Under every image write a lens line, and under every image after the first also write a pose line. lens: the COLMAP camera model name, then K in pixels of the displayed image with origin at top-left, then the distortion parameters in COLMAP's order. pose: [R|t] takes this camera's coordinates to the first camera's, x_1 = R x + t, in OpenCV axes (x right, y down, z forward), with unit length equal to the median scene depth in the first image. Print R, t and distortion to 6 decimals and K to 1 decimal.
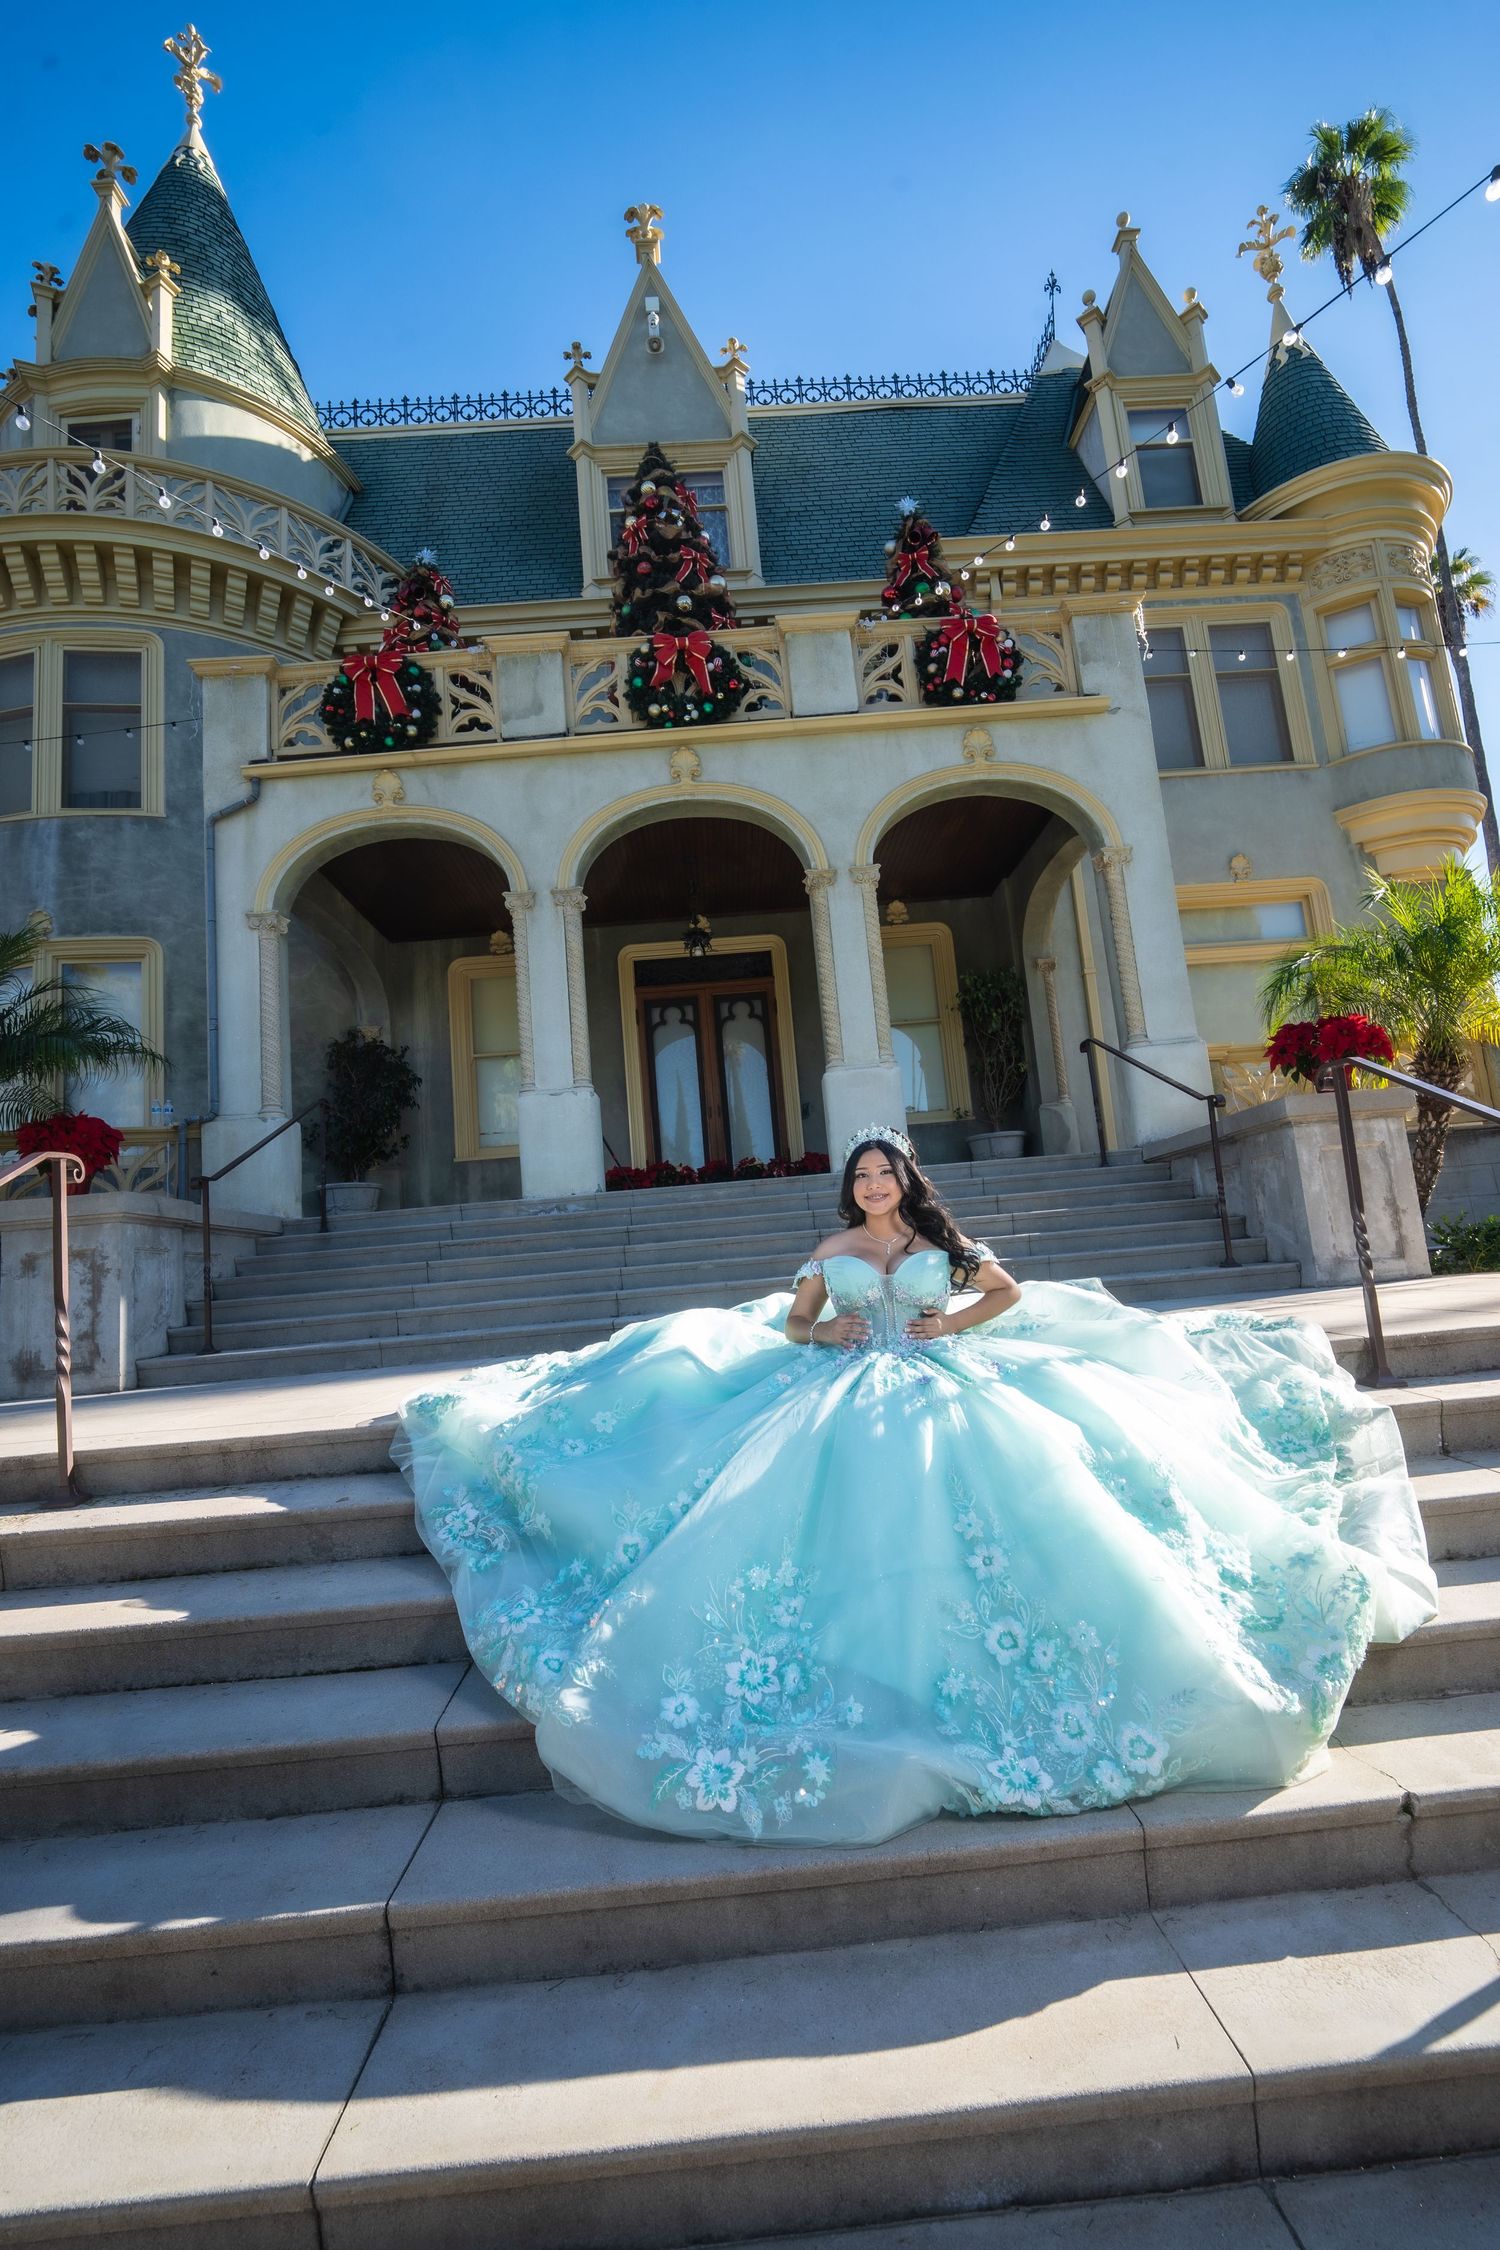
lens RADIAL K [[1058.5, 0, 747.8], [0, 1058.5, 1124.7], [0, 0, 1]] dist [-0.002421, 0.000291]
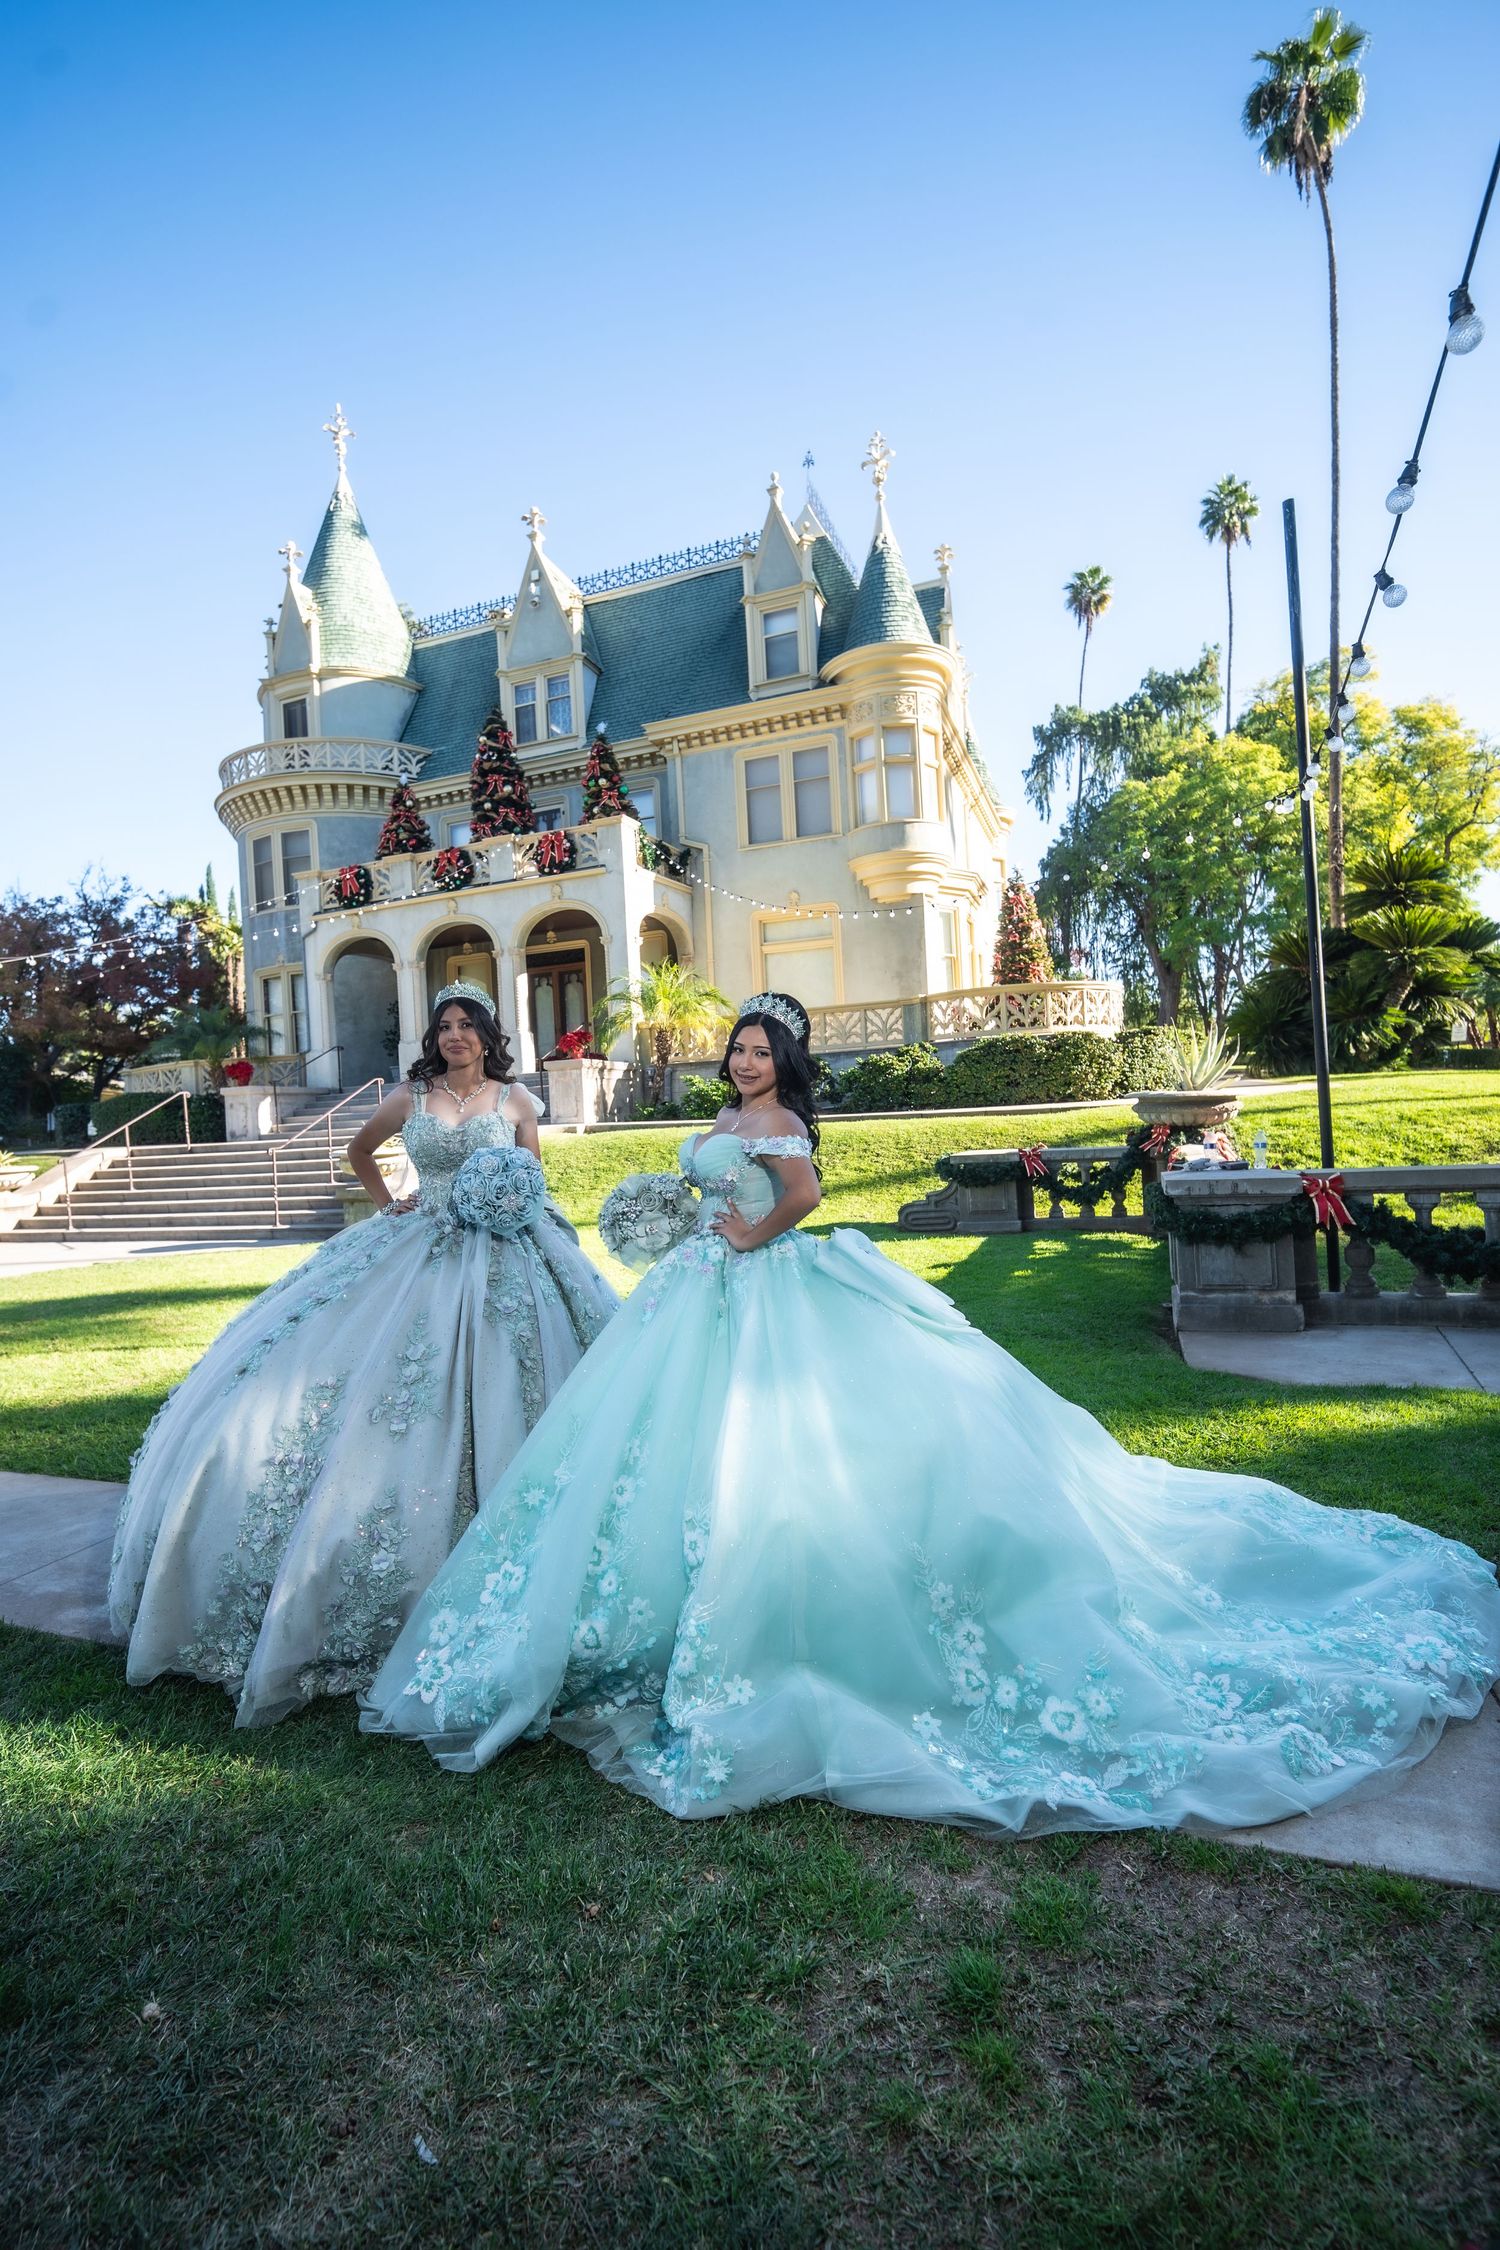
lens RADIAL K [[1058.5, 0, 747.8], [0, 1058.5, 1124.7], [0, 0, 1]] dist [-0.002421, 0.000291]
pose [[0.928988, 0.032824, -0.368652, 1.163600], [0.034575, 0.984007, 0.174740, -0.193712], [0.368492, -0.175077, 0.912996, -0.834803]]
